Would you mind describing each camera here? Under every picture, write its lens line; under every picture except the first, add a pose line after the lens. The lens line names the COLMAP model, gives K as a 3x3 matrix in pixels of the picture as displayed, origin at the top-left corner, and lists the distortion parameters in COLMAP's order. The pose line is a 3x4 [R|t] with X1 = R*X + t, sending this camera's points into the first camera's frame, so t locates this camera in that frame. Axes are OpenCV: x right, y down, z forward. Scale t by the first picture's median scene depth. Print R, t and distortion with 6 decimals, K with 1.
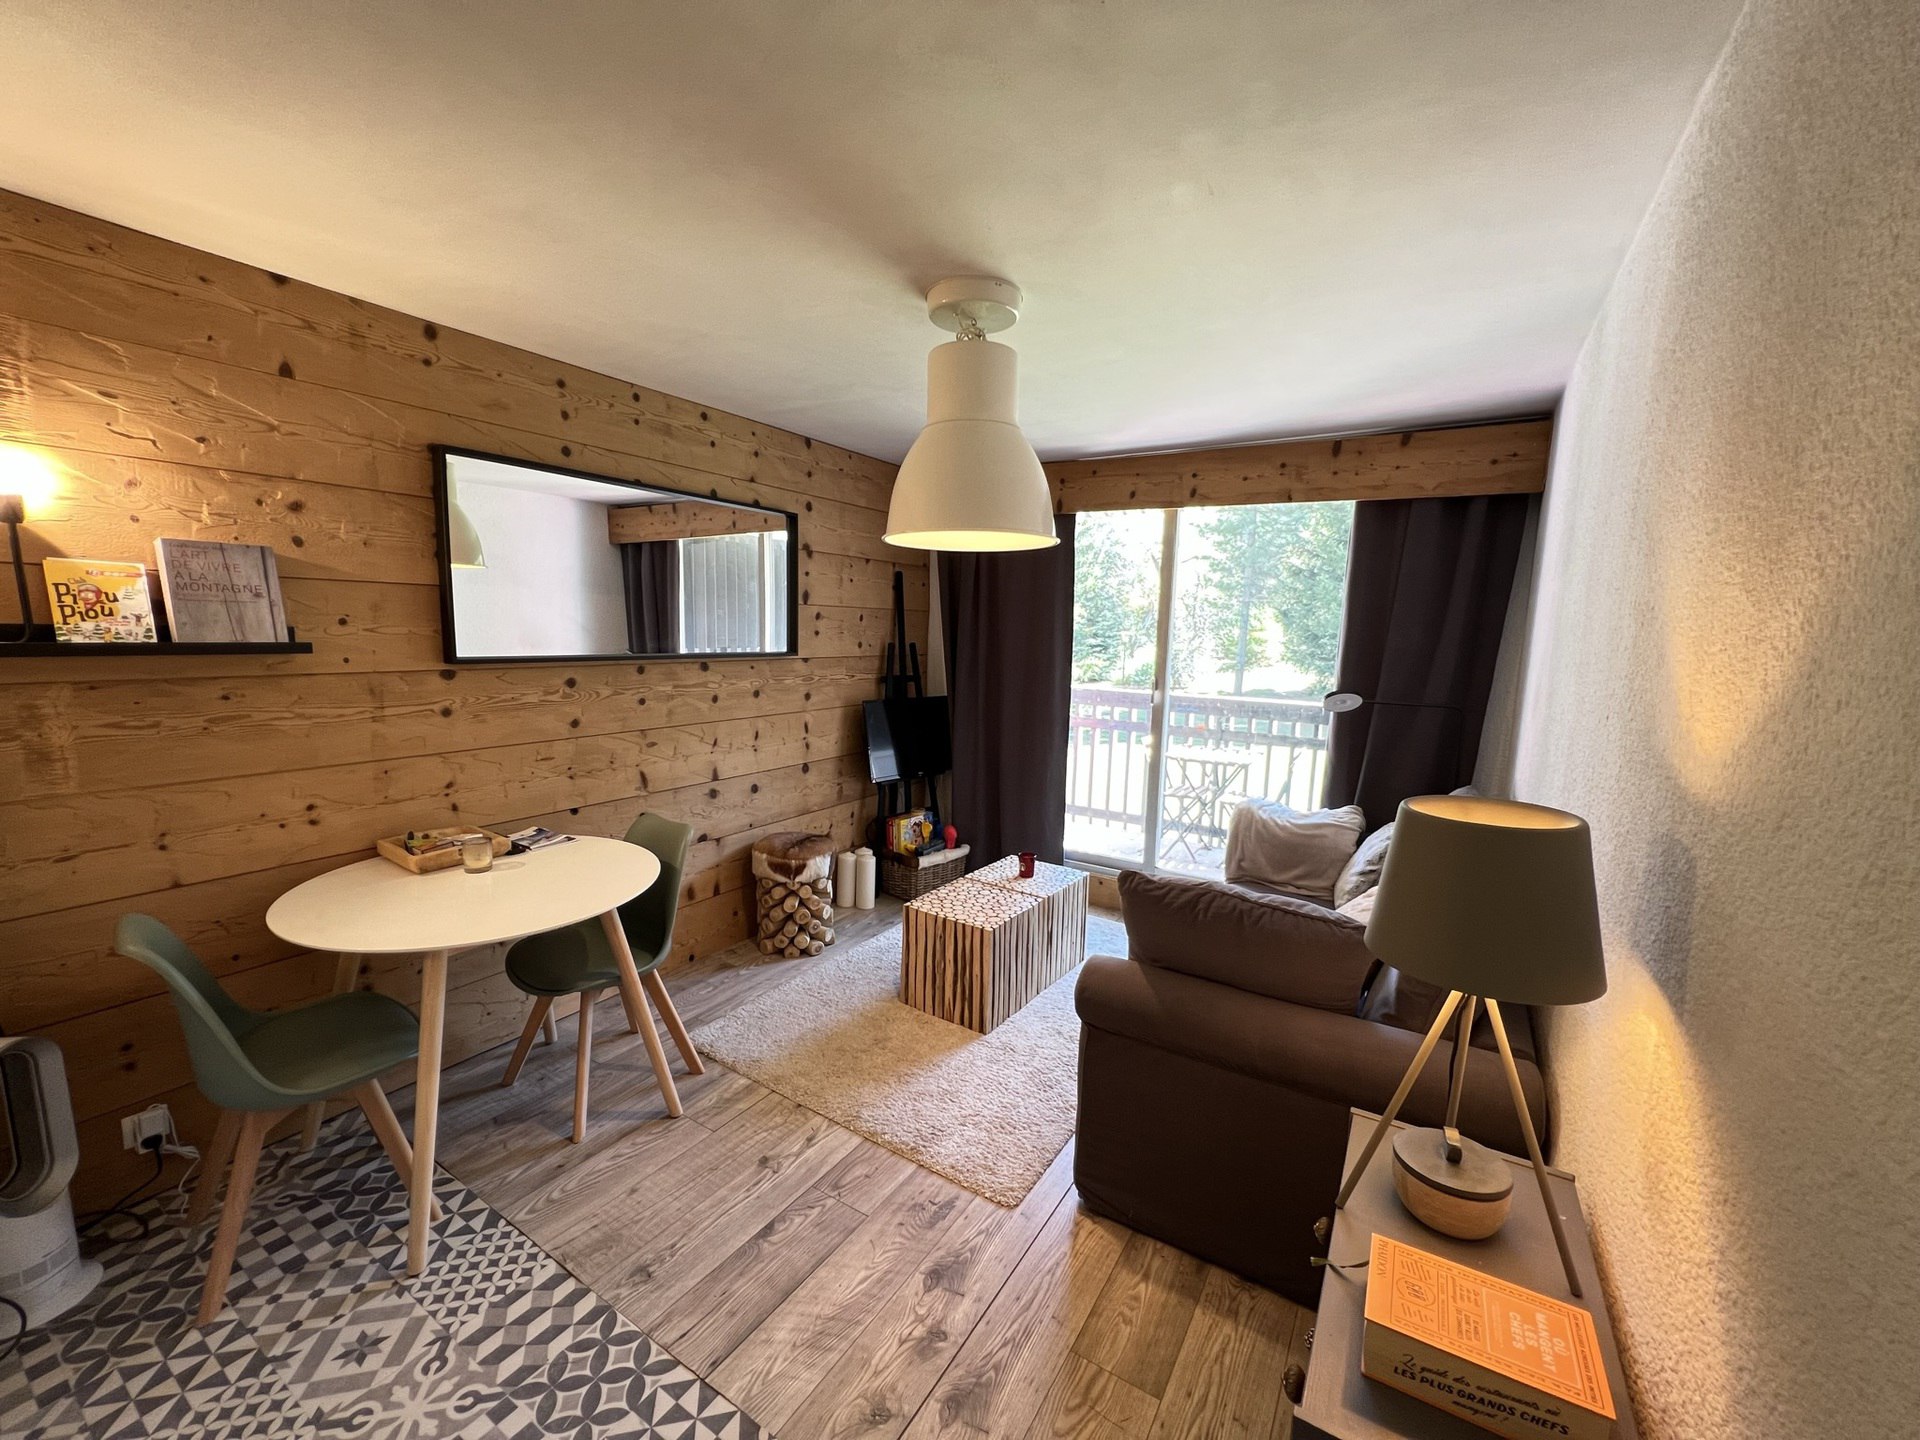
lens RADIAL K [[771.8, 0, 957.7], [0, 771.8, 726.2], [0, 0, 1]] dist [-0.001768, 0.000474]
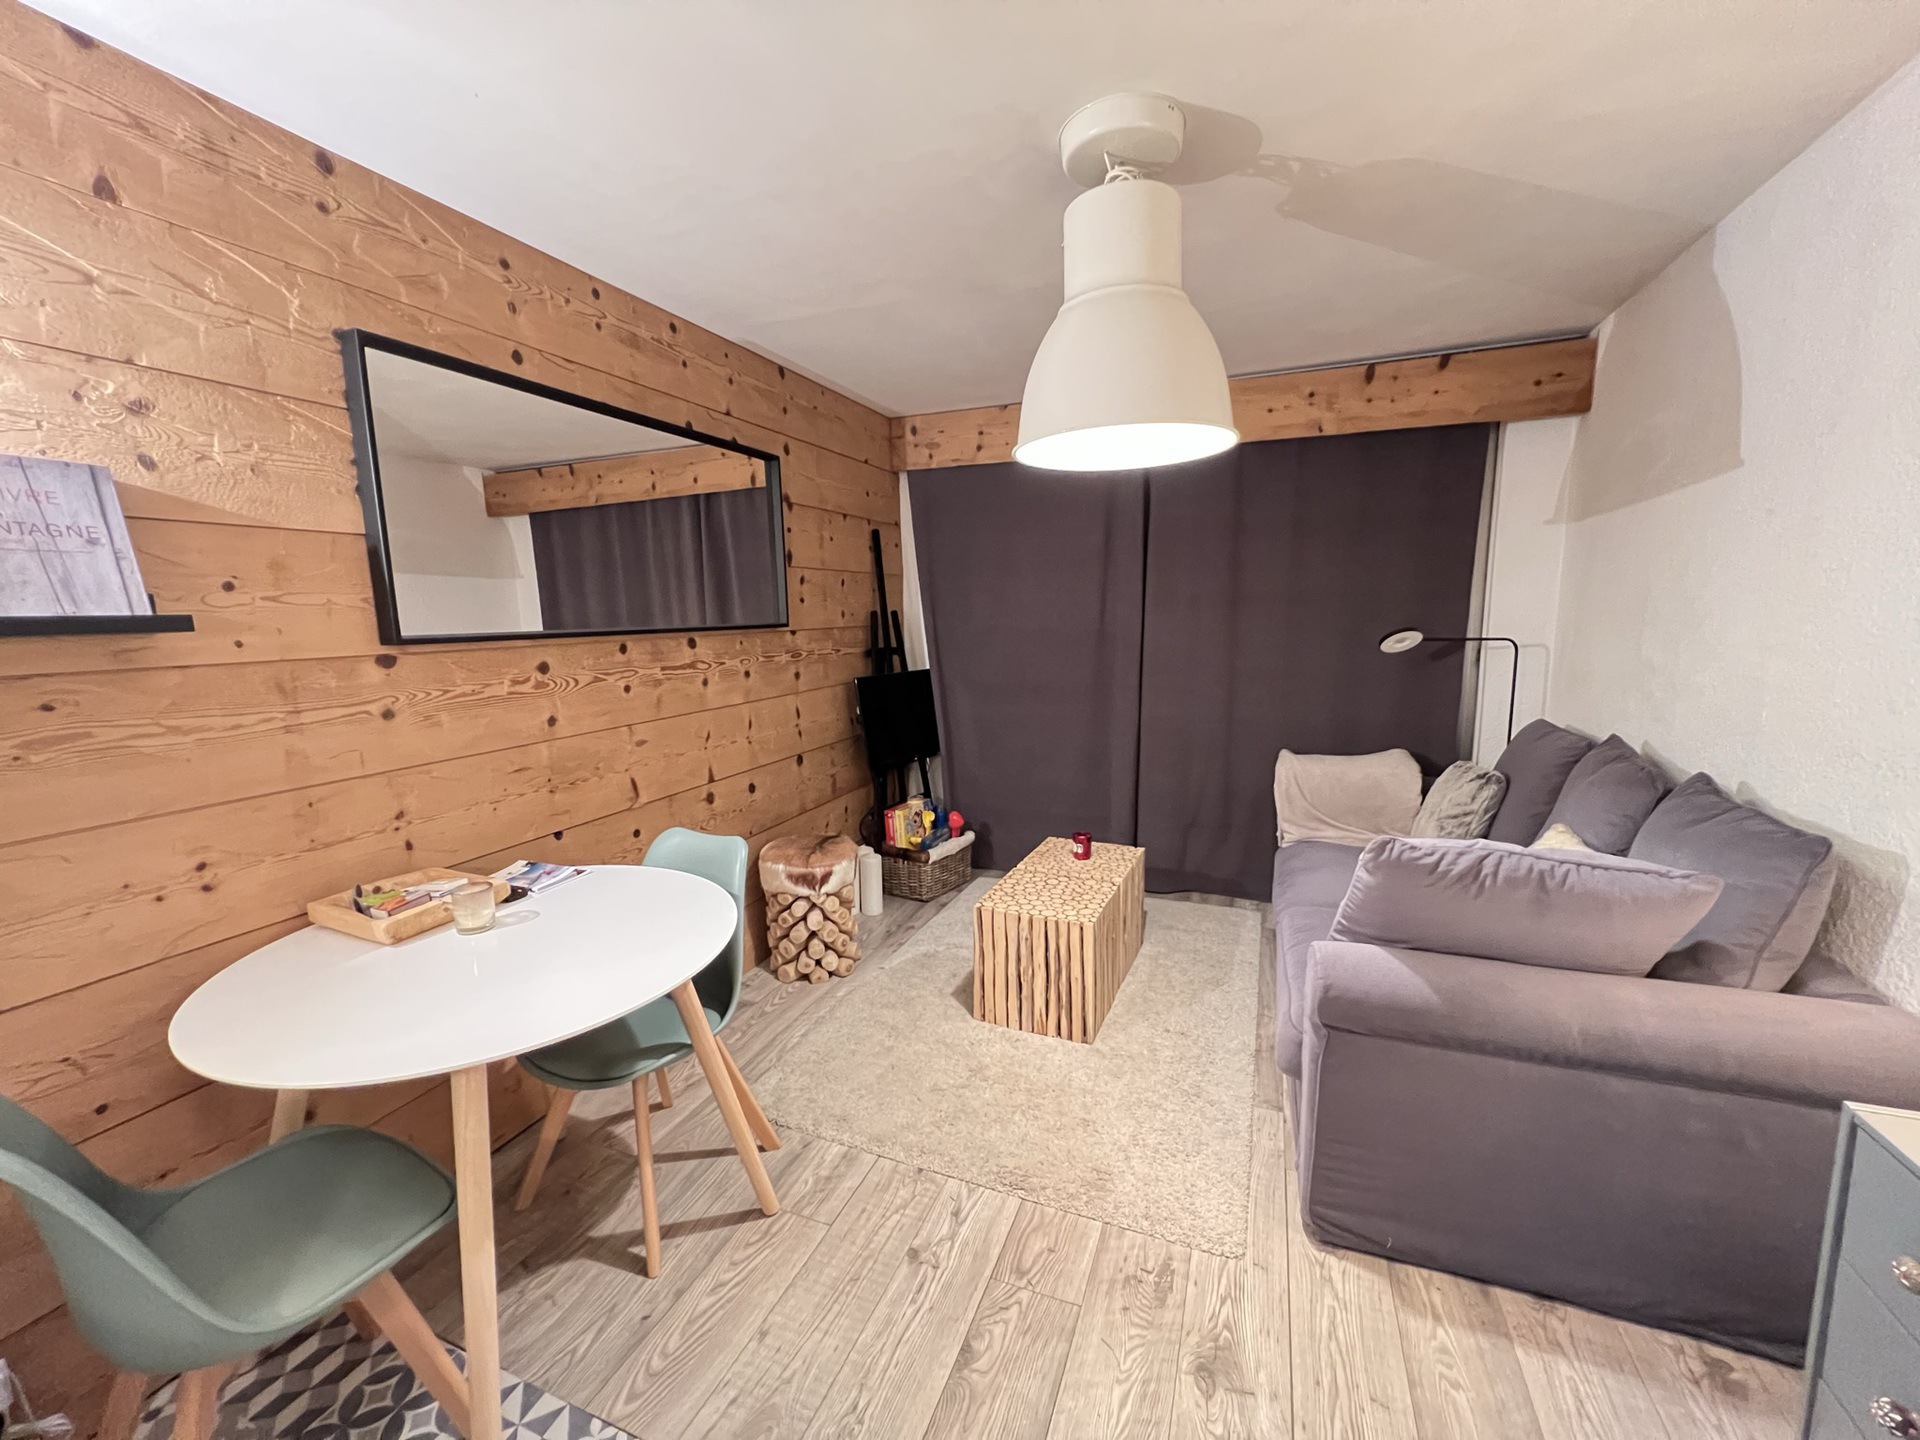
lens RADIAL K [[771.8, 0, 958.4], [0, 771.8, 725.6], [0, 0, 1]] dist [-0.001768, 0.000474]
pose [[0.982420, -0.074501, 0.171176, -0.290389], [0.071137, 0.997135, 0.025712, 0.012709], [-0.172601, -0.013083, 0.984905, 0.222873]]
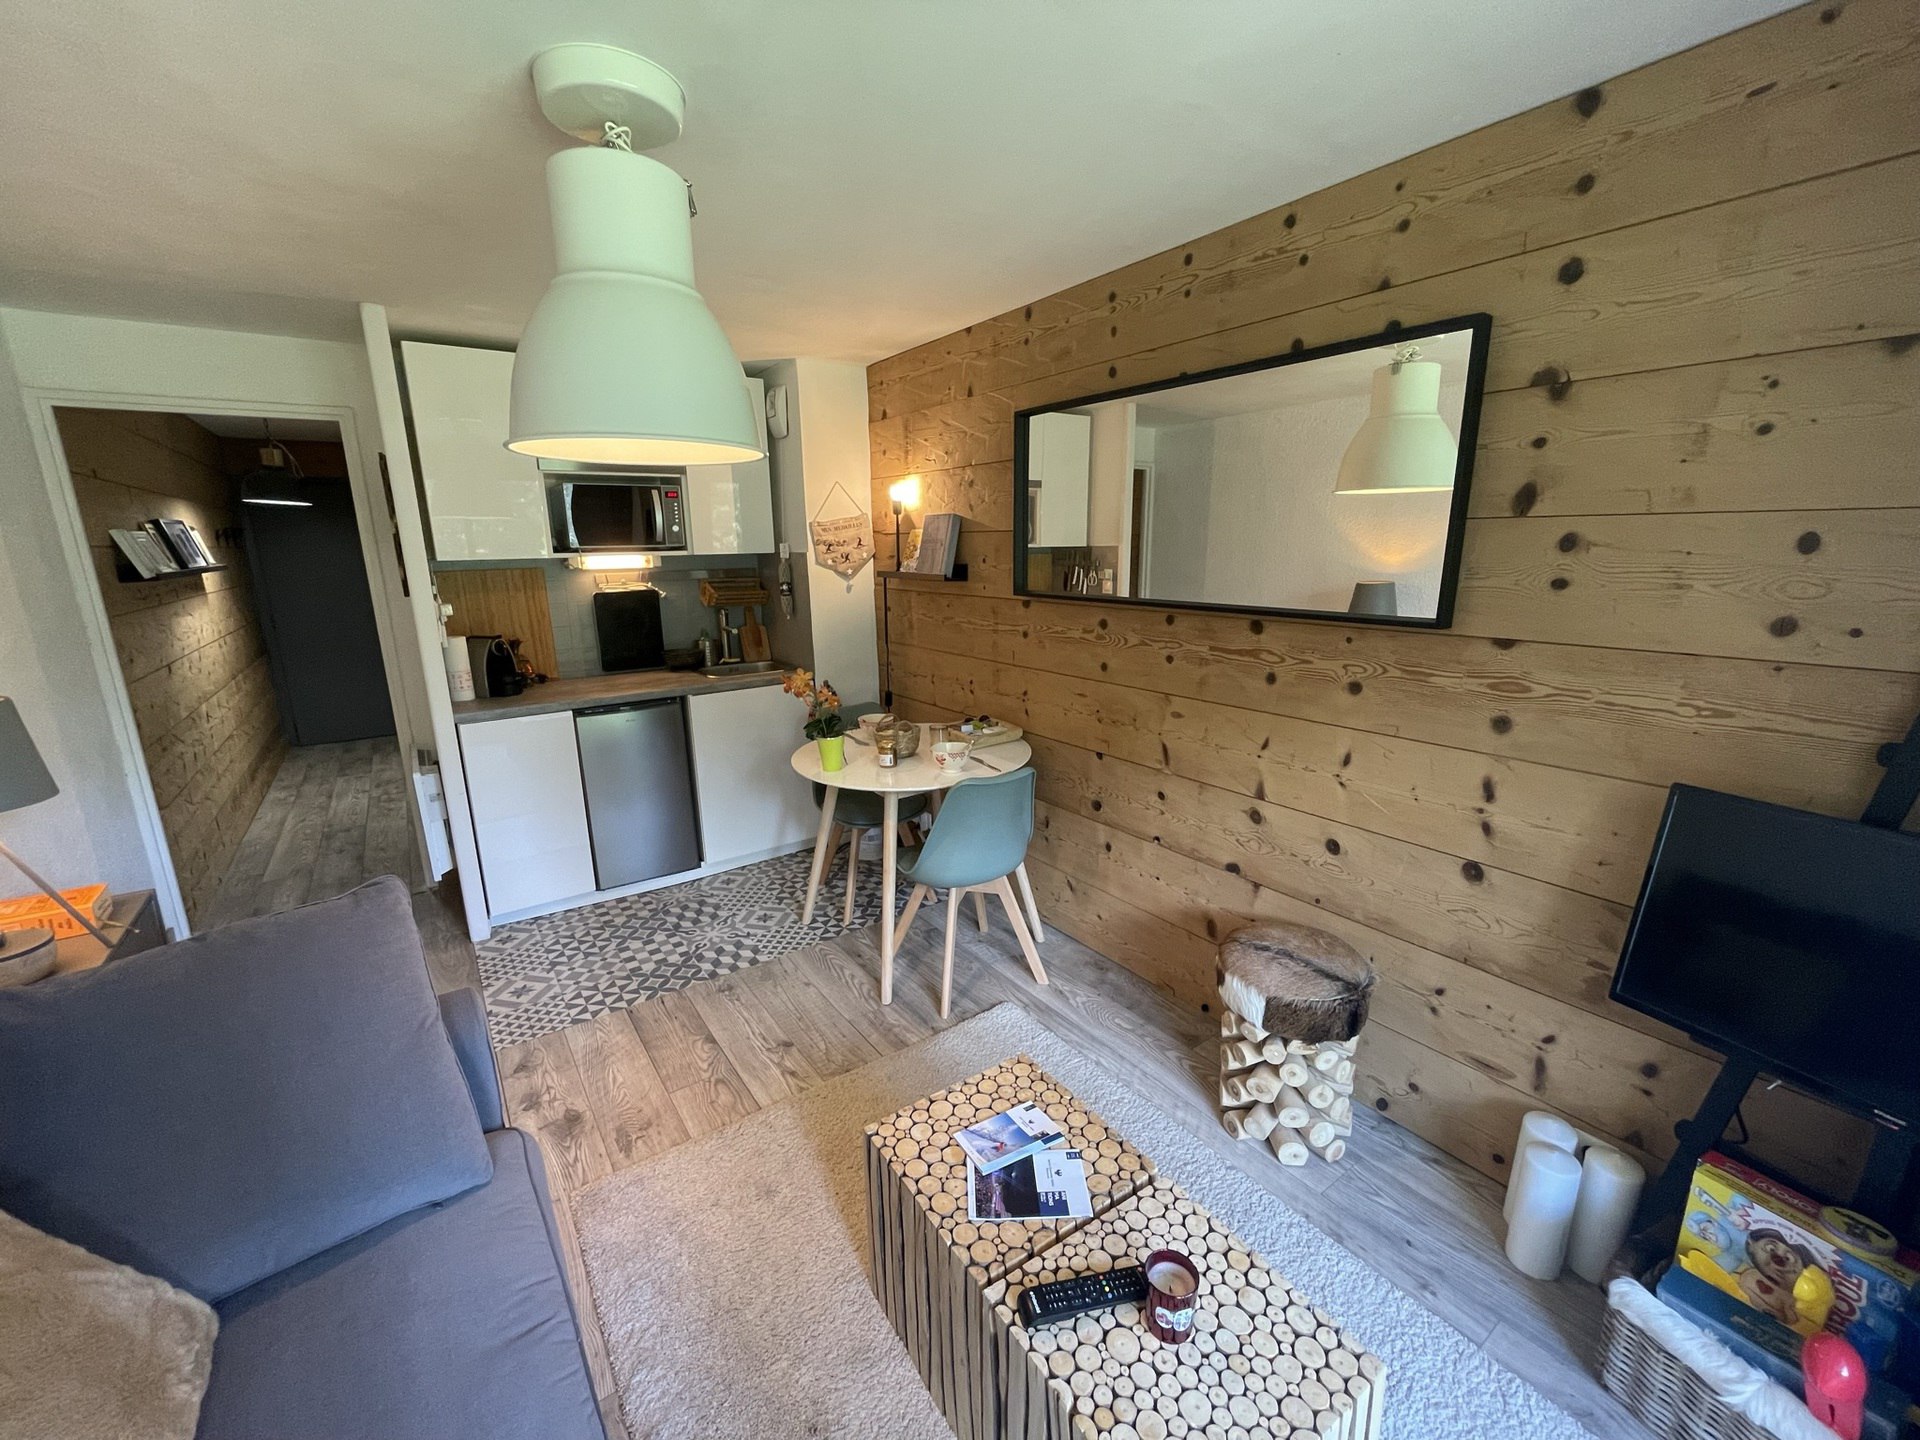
lens RADIAL K [[774.0, 0, 960.1], [0, 774.0, 720.6], [0, 0, 1]] dist [-0.004067, 0.000360]
pose [[-0.377909, 0.191878, -0.905742, 0.571096], [-0.115569, 0.960861, 0.251774, -0.201516], [0.918601, 0.199824, -0.340943, 1.474491]]
